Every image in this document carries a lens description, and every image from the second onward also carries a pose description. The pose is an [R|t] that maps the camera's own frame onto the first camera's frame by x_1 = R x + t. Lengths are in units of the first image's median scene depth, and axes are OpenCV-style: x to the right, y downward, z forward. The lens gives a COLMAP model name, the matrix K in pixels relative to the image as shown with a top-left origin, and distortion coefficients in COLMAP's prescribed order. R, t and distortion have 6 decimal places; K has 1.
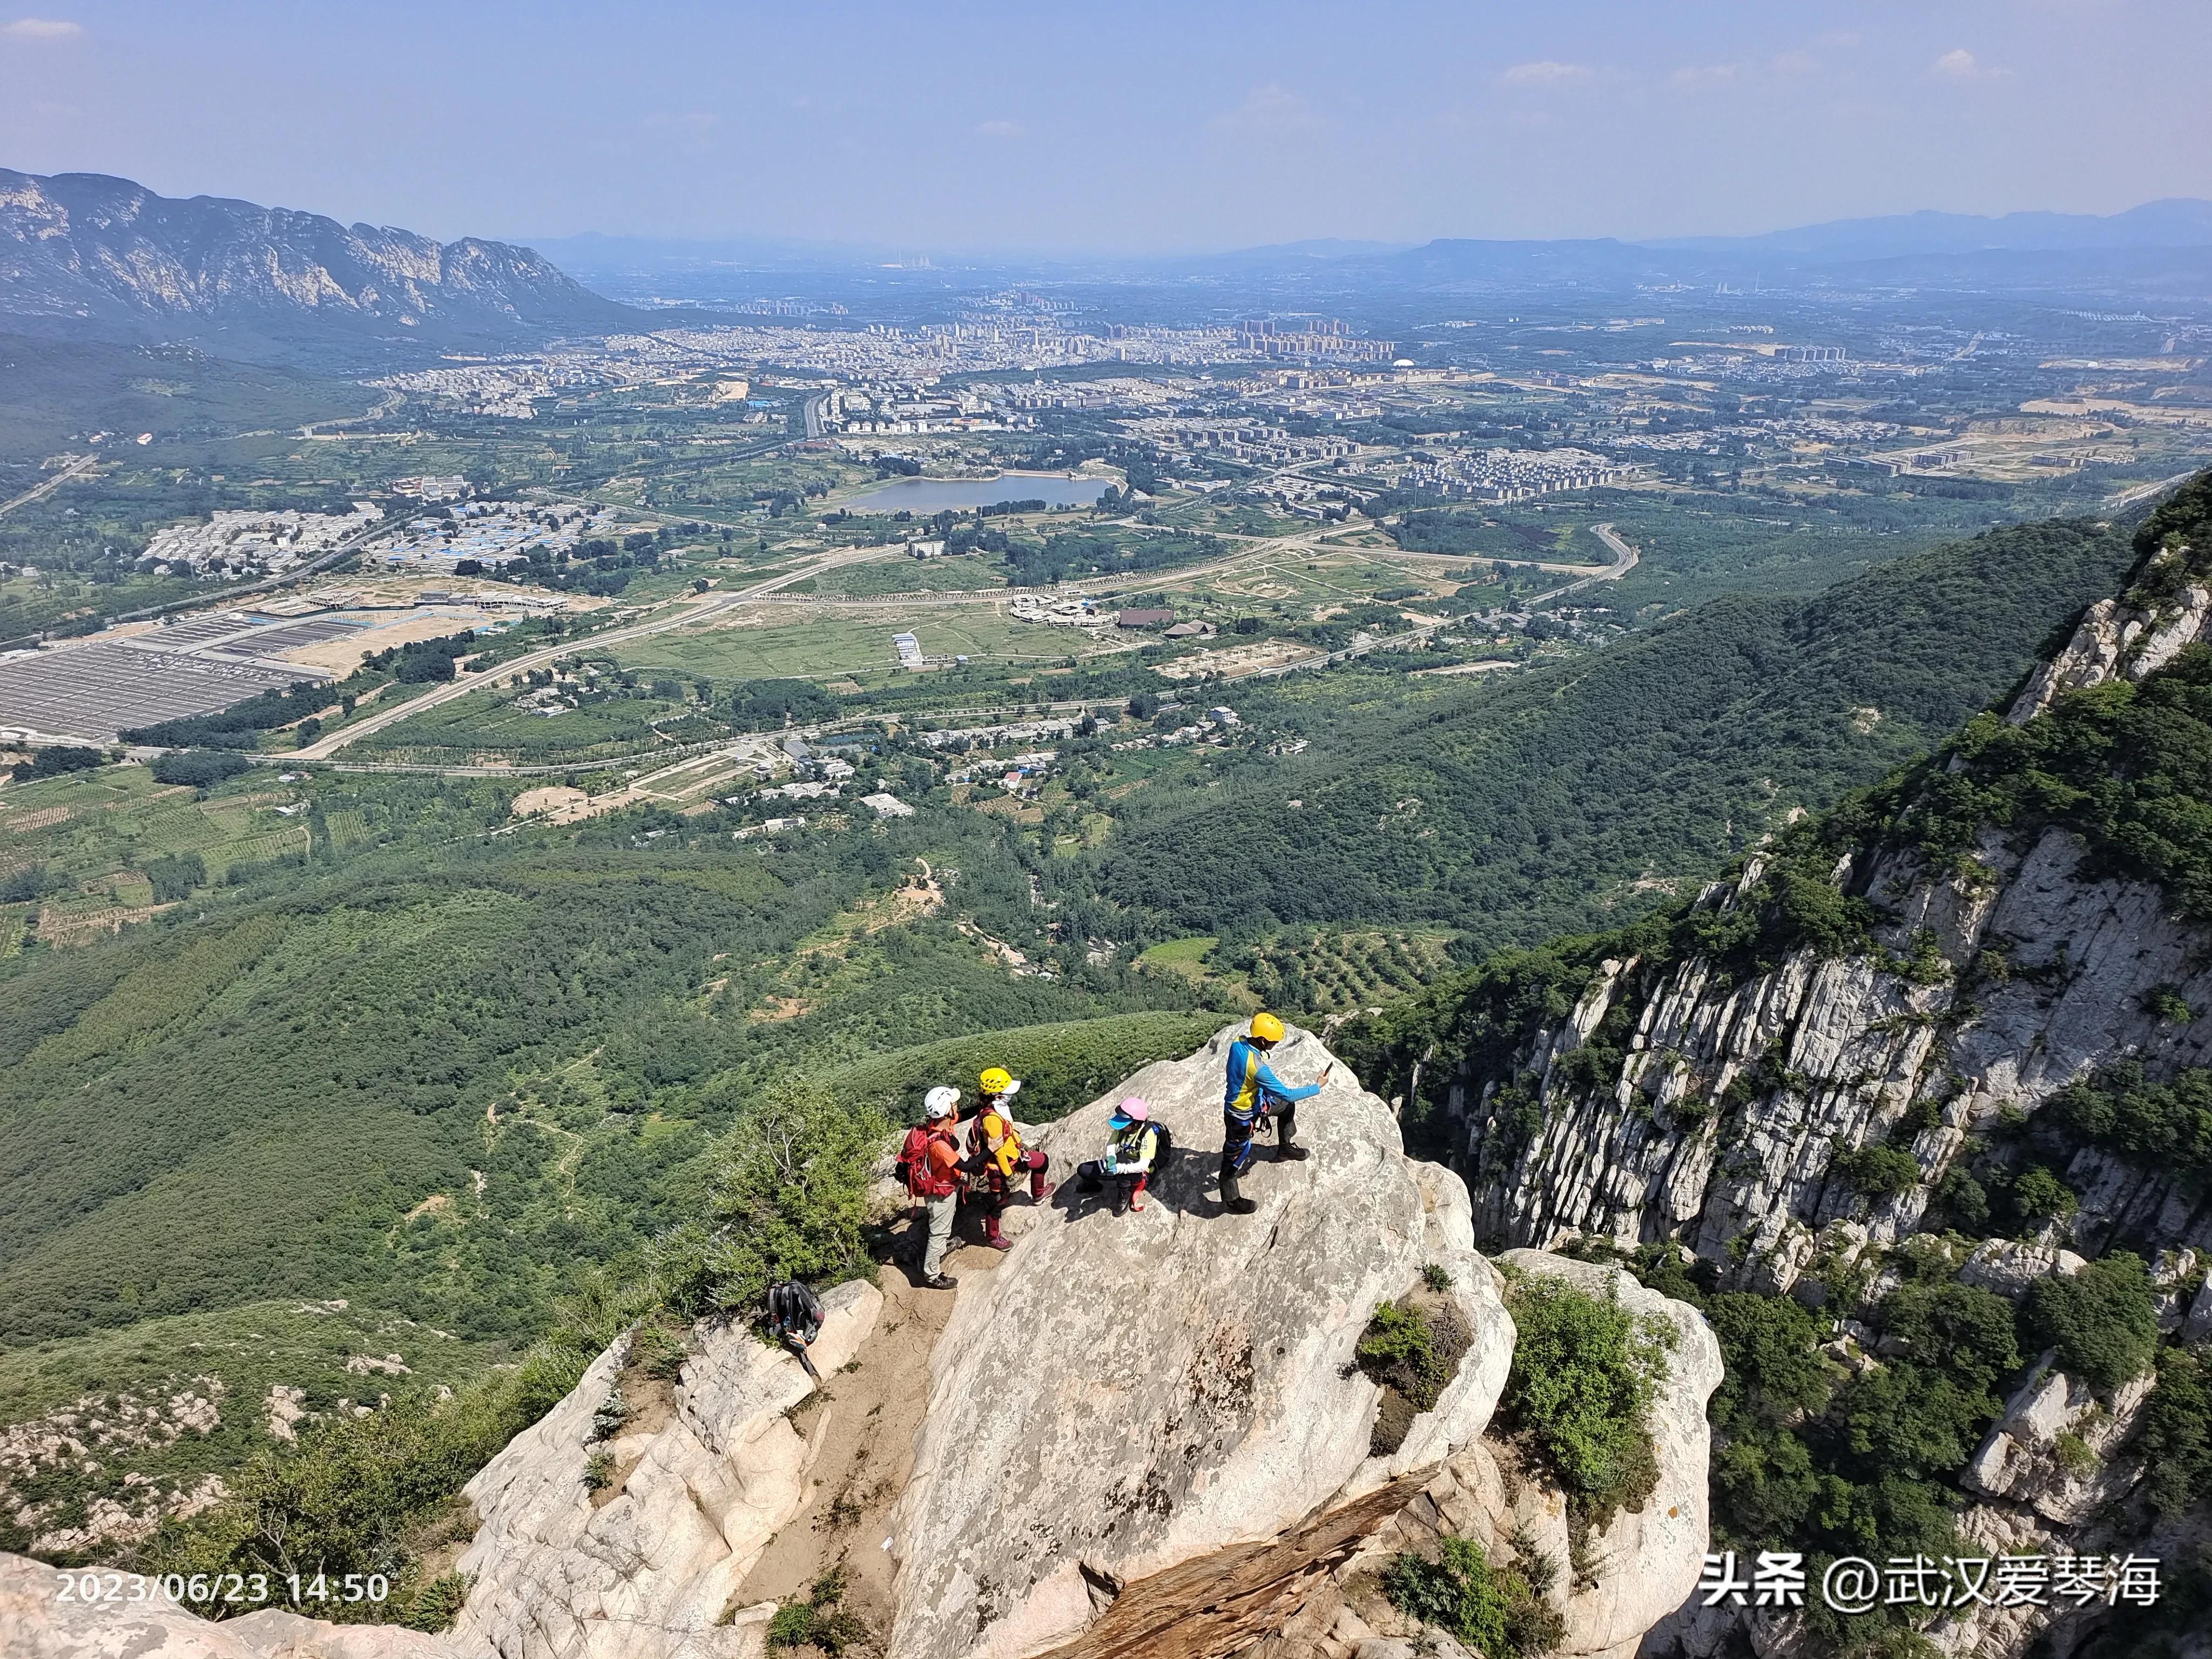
lens RADIAL K [[1516.6, 0, 1106.0], [0, 1516.6, 829.5], [0, 0, 1]] dist [0.057038, -0.023867]
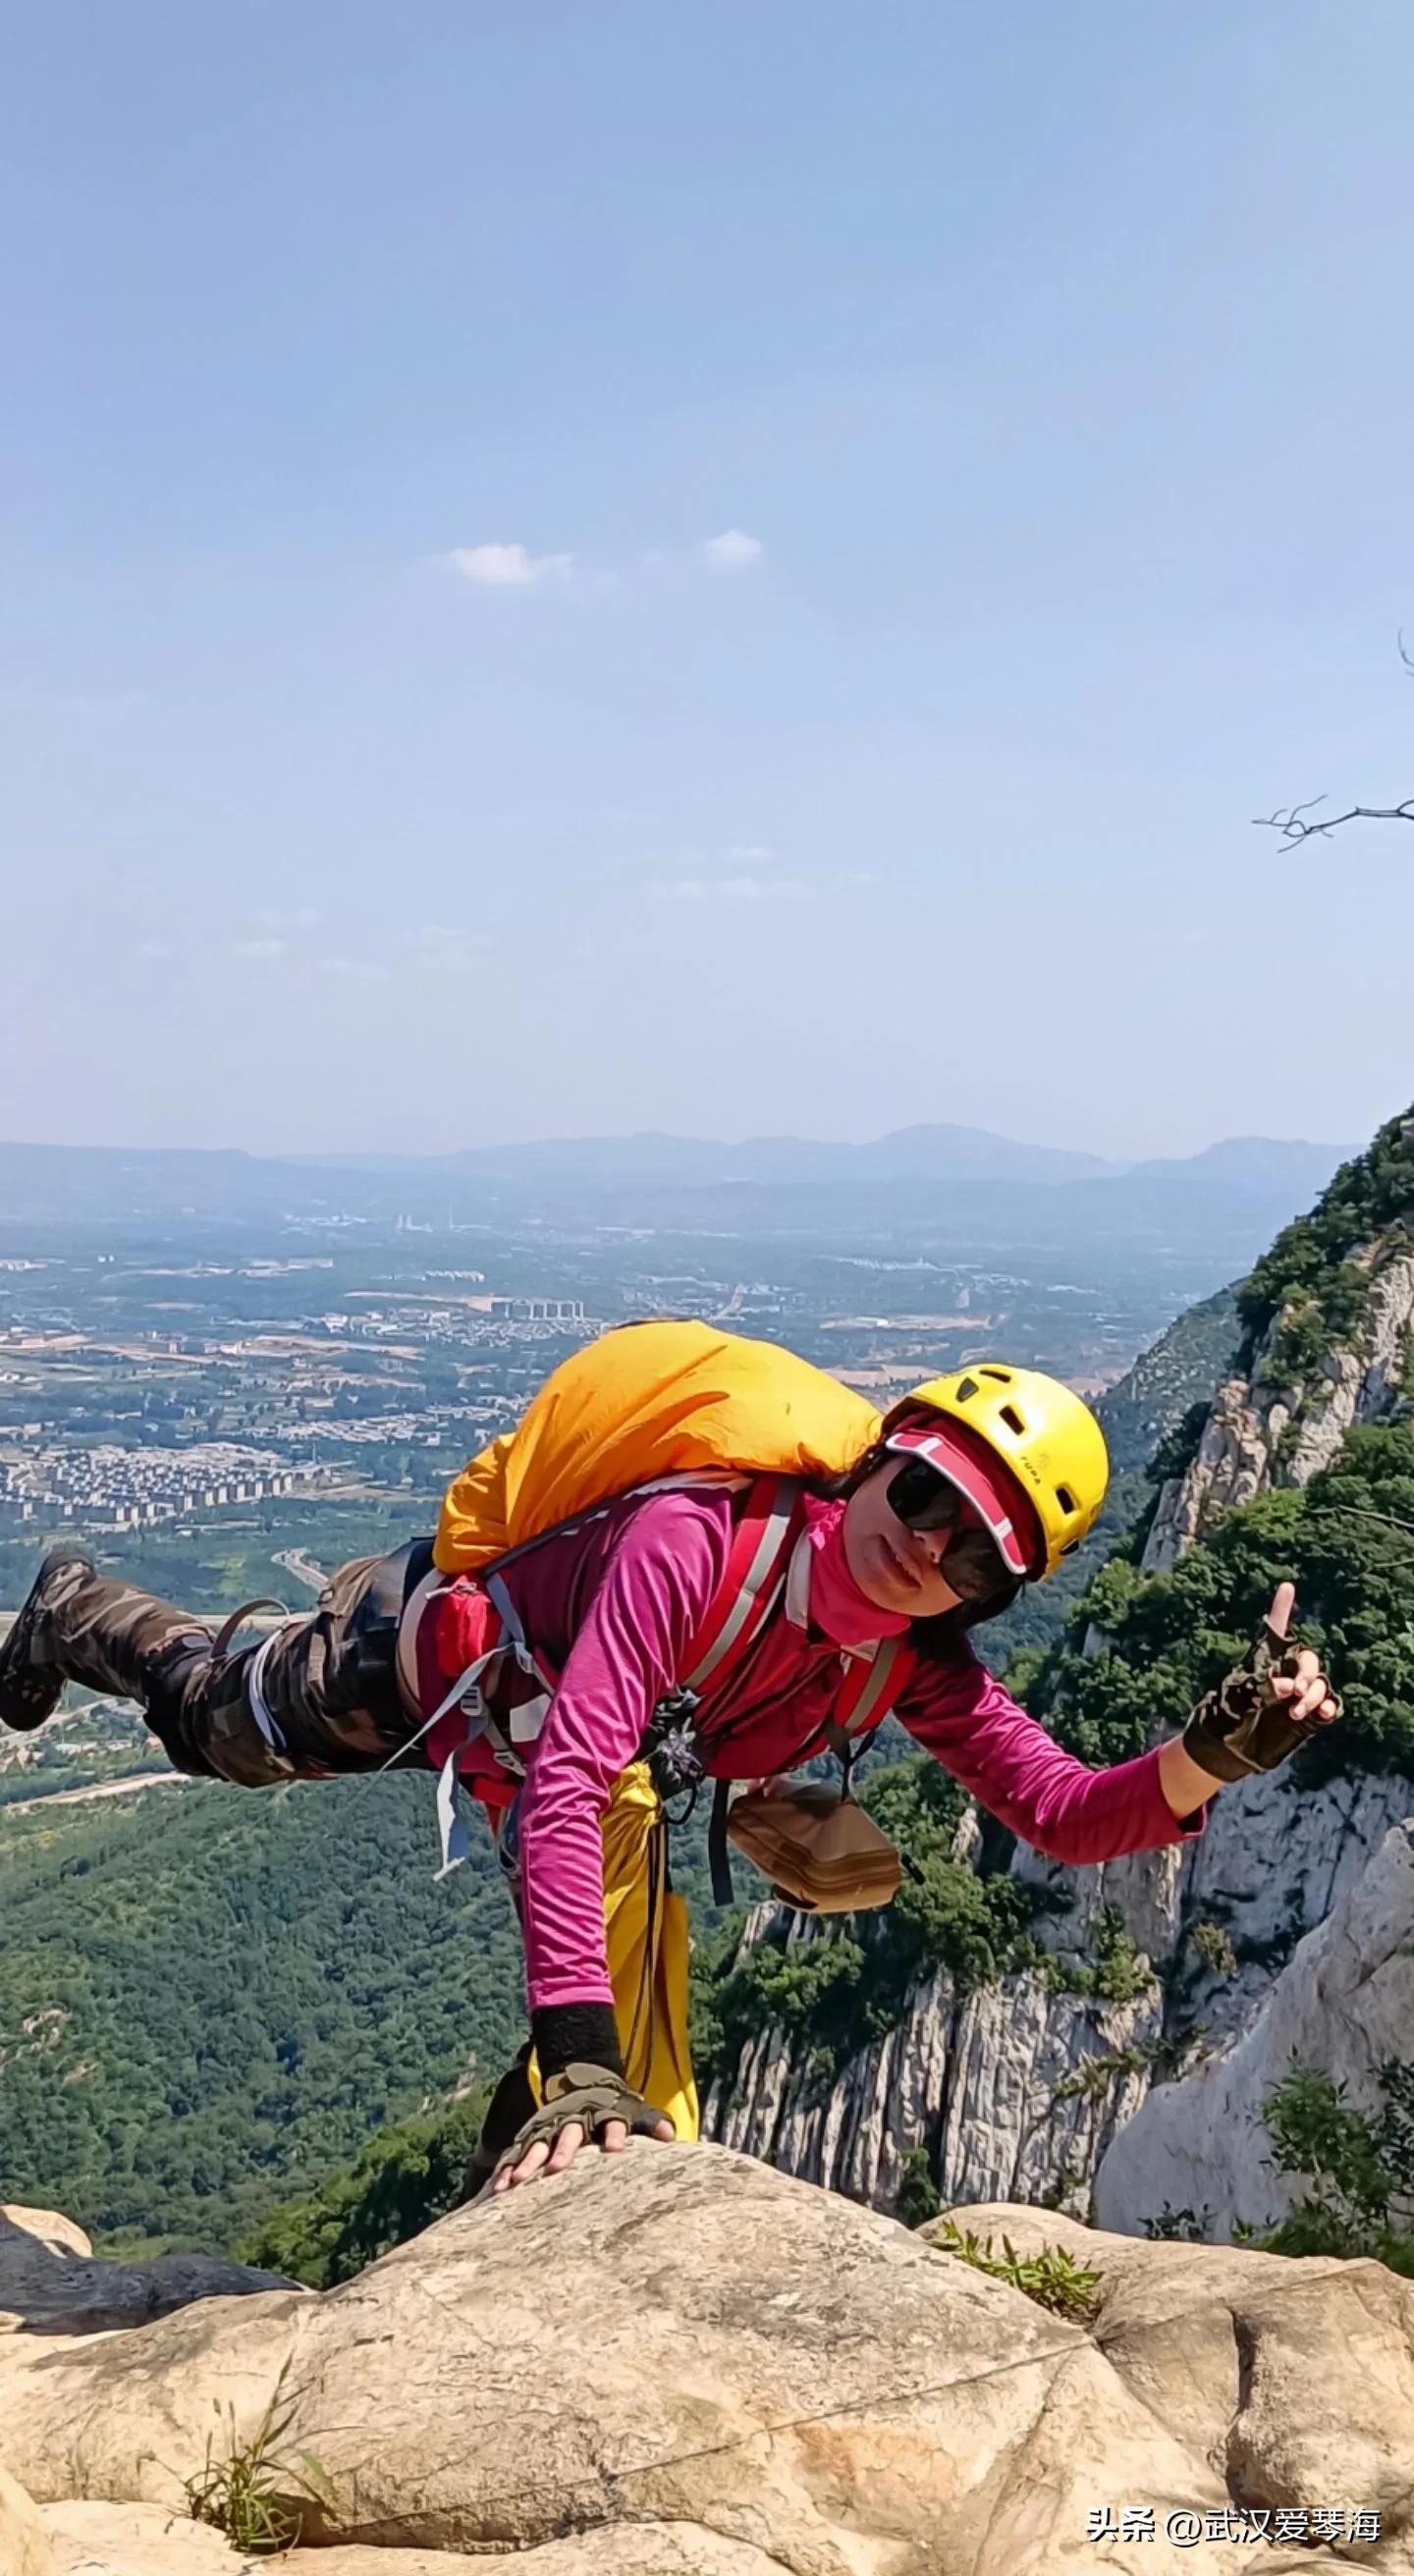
lens RADIAL K [[2515.2, 0, 707.0], [0, 2515.2, 1288.0], [0, 0, 1]] dist [0.042843, -0.012273]
pose [[0.880814, 0.003222, 0.473452, -0.087361], [0.147634, 0.948251, -0.281113, 0.084686], [-0.449857, 0.317506, 0.834757, 0.133920]]
